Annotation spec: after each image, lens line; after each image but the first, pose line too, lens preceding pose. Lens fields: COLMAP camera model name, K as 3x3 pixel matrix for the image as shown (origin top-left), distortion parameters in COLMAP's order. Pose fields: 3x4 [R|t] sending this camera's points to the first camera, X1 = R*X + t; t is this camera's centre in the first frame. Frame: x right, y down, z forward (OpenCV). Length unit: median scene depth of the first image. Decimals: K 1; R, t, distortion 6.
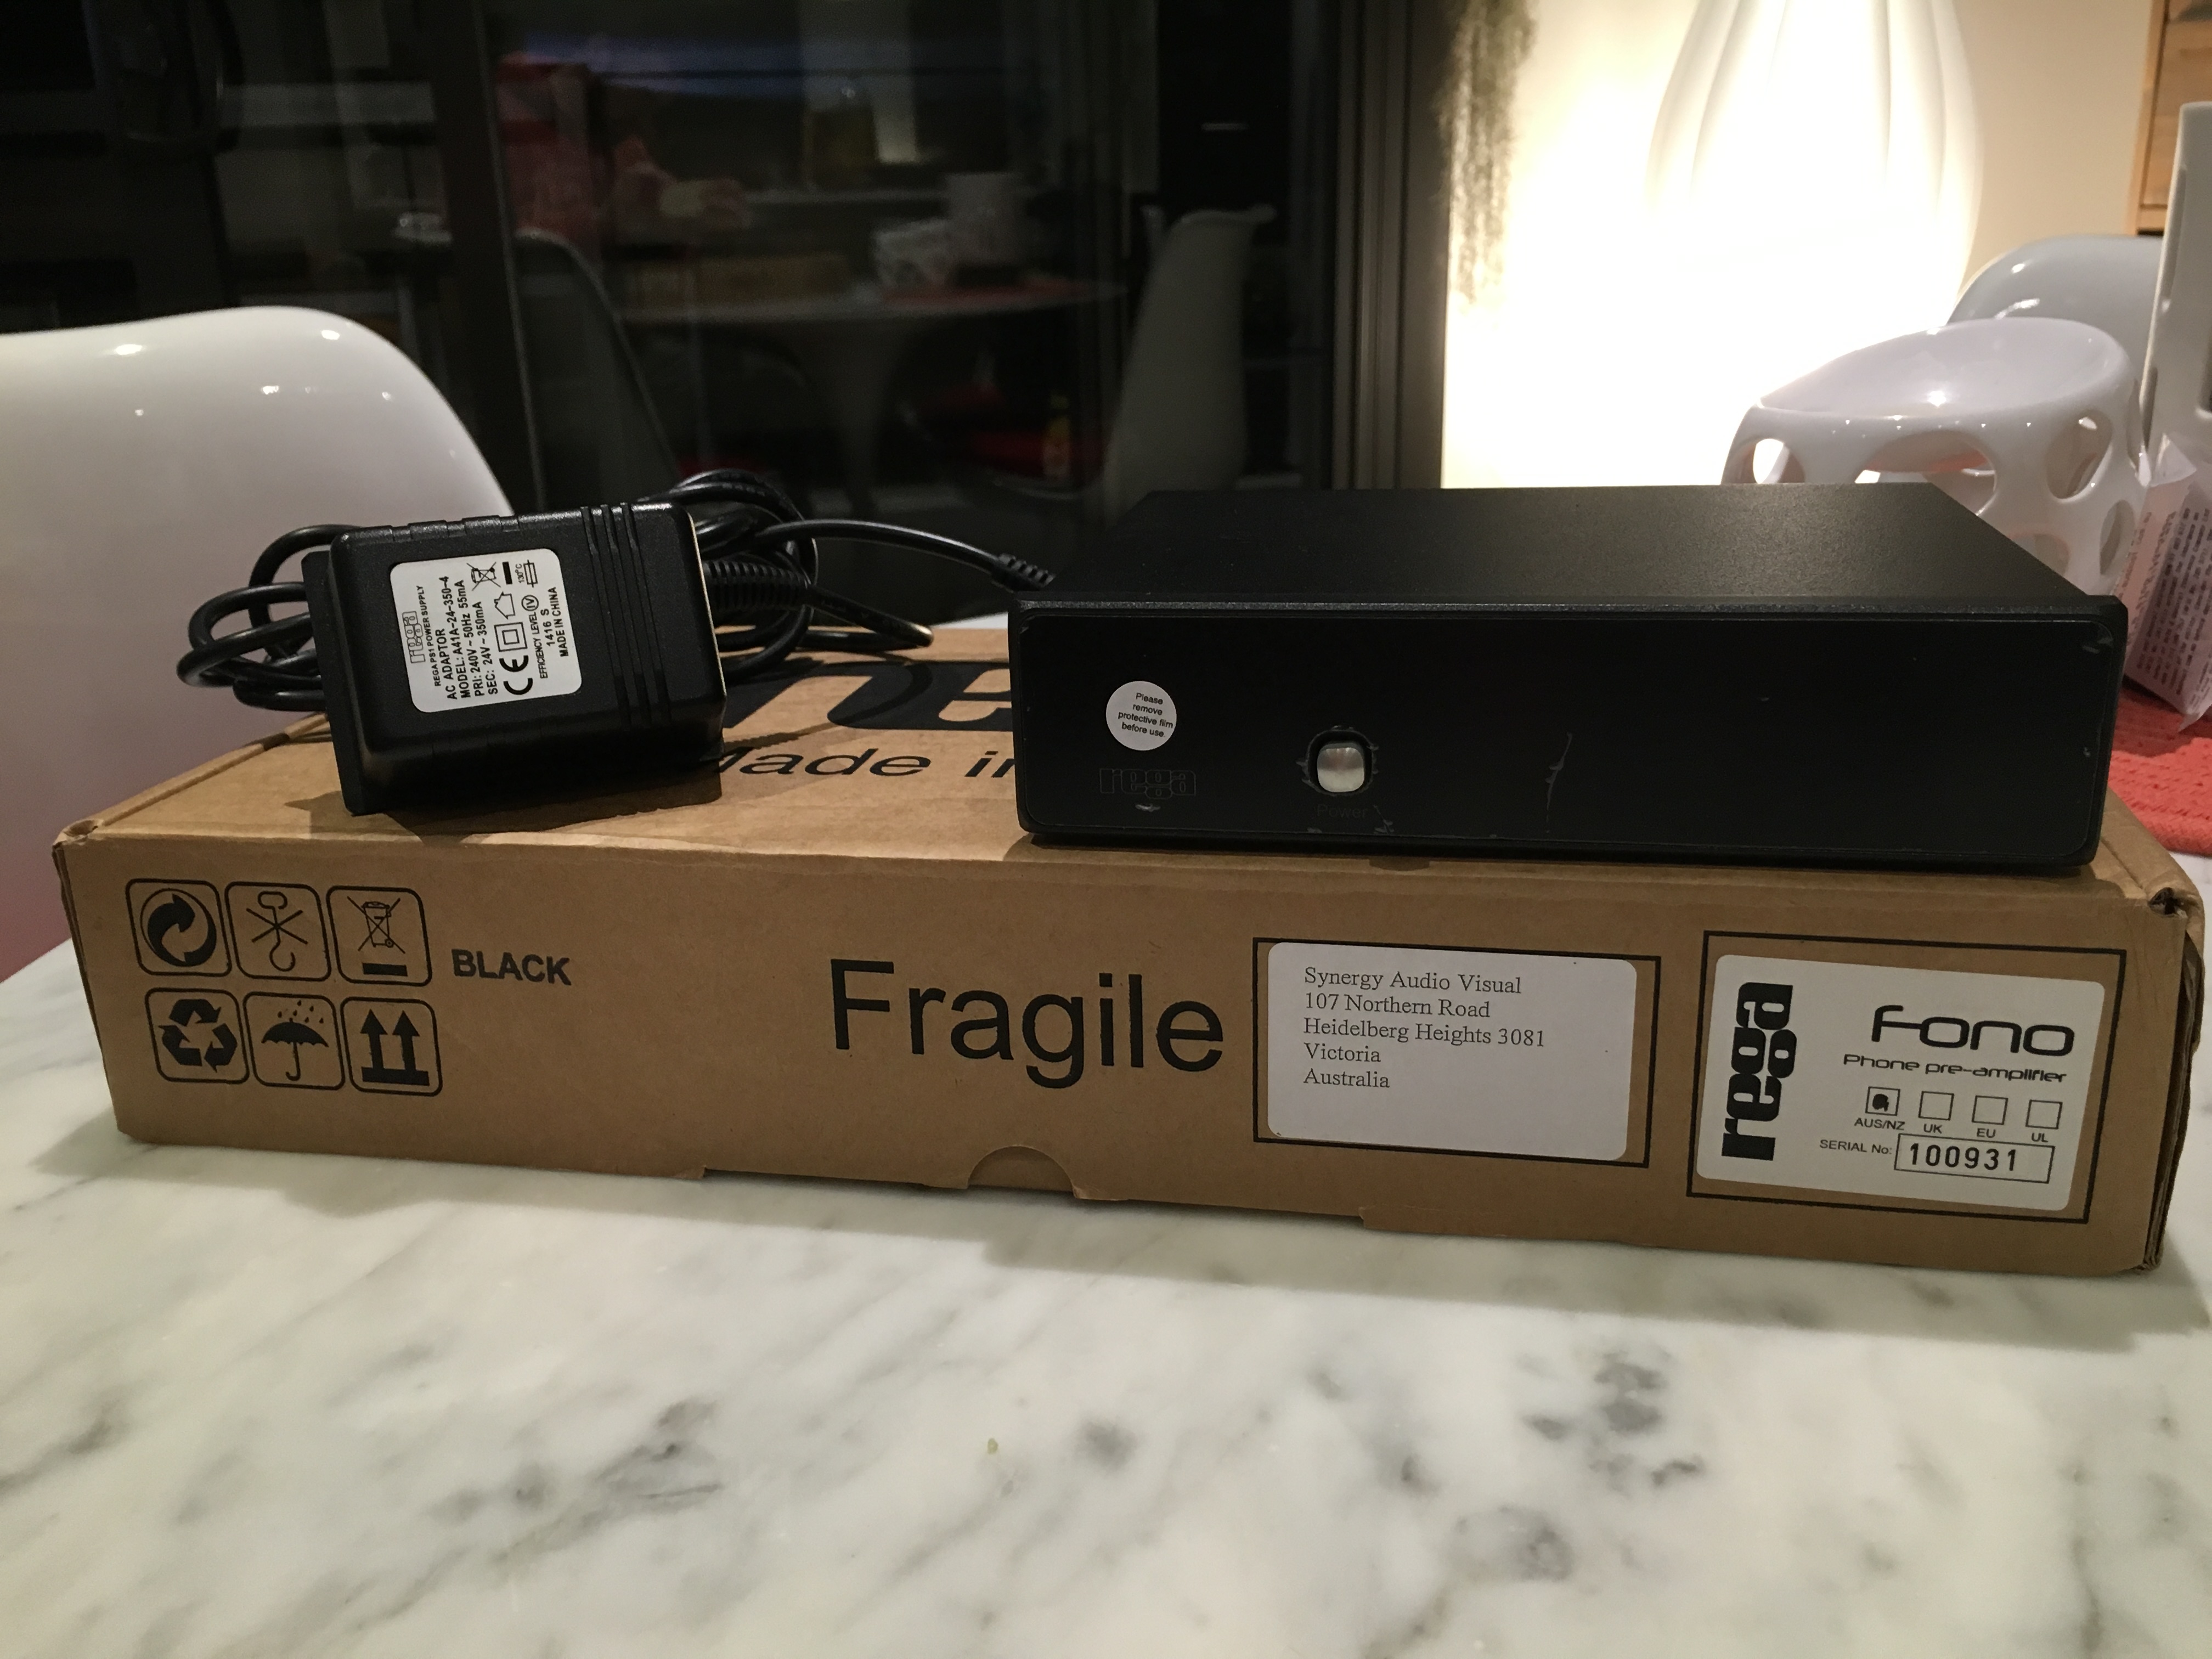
lens RADIAL K [[1907.9, 0, 1113.6], [0, 1907.9, 830.1], [0, 0, 1]] dist [0.070570, -0.095916]
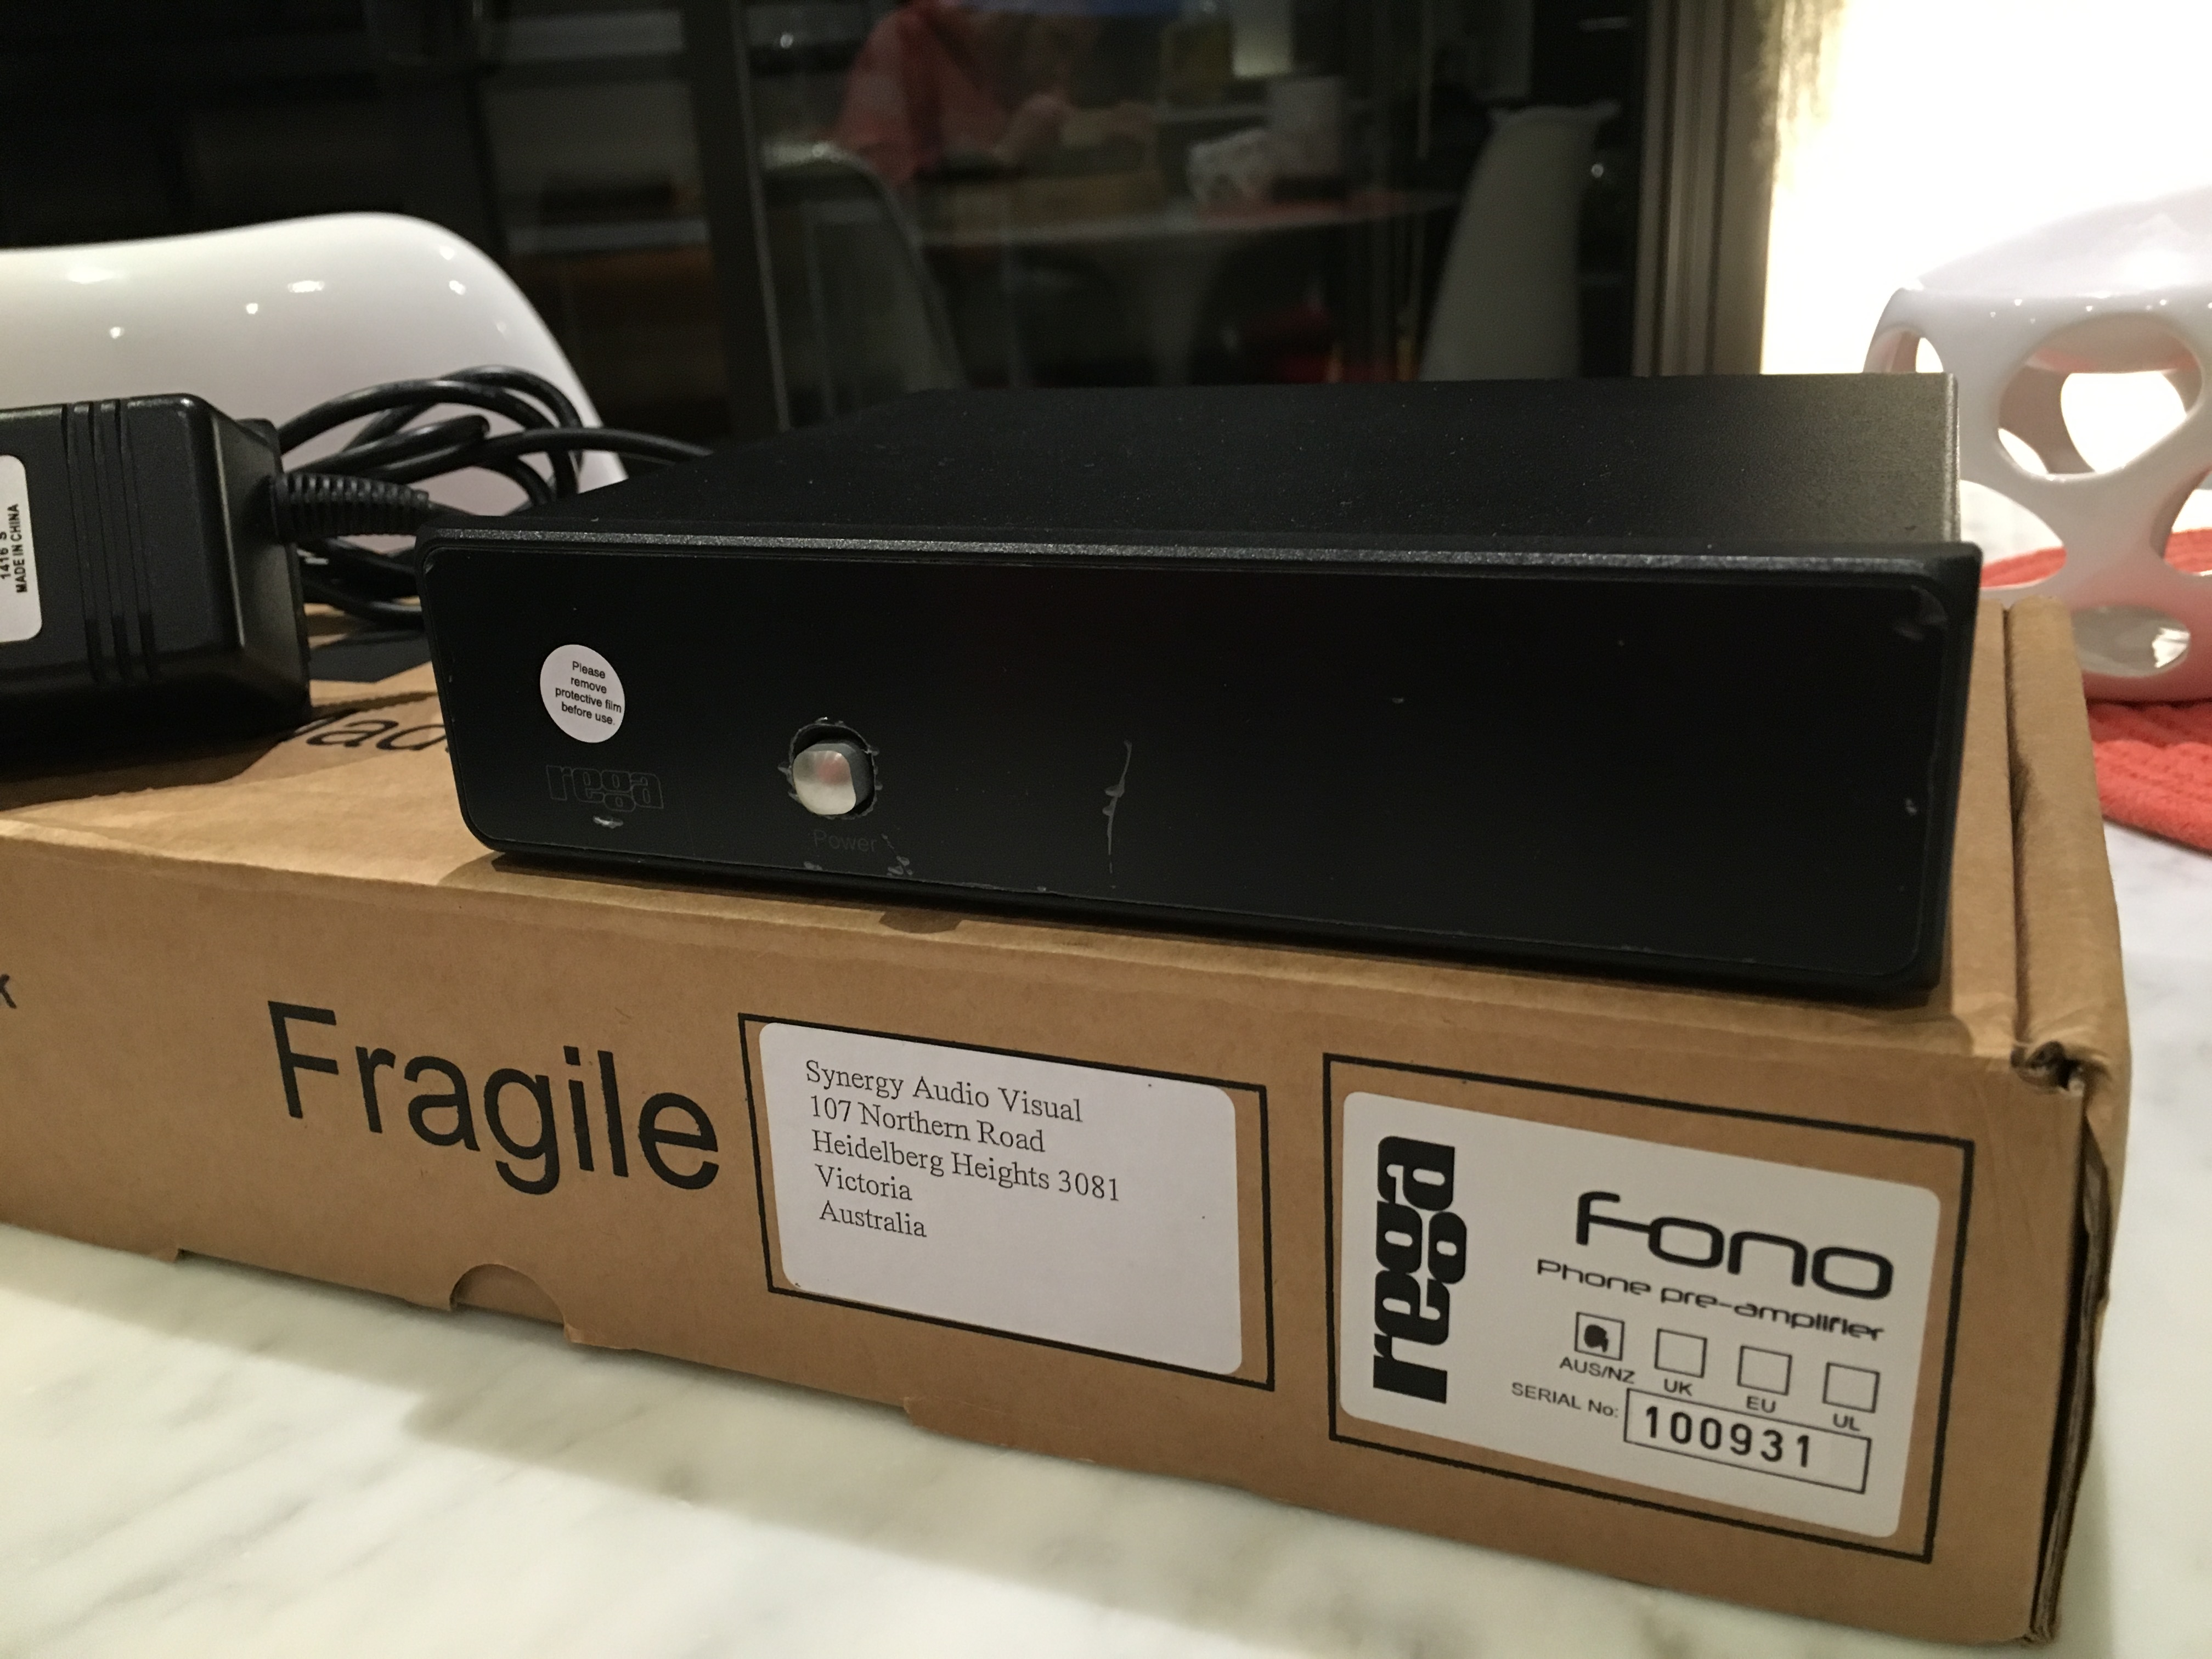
lens RADIAL K [[1907.9, 0, 1113.6], [0, 1907.9, 830.1], [0, 0, 1]] dist [0.070570, -0.095916]
pose [[0.980252, 0.041556, -0.193335, 0.348090], [-0.034736, 0.998653, 0.038534, -0.043853], [0.194676, -0.031057, 0.980376, 0.341897]]
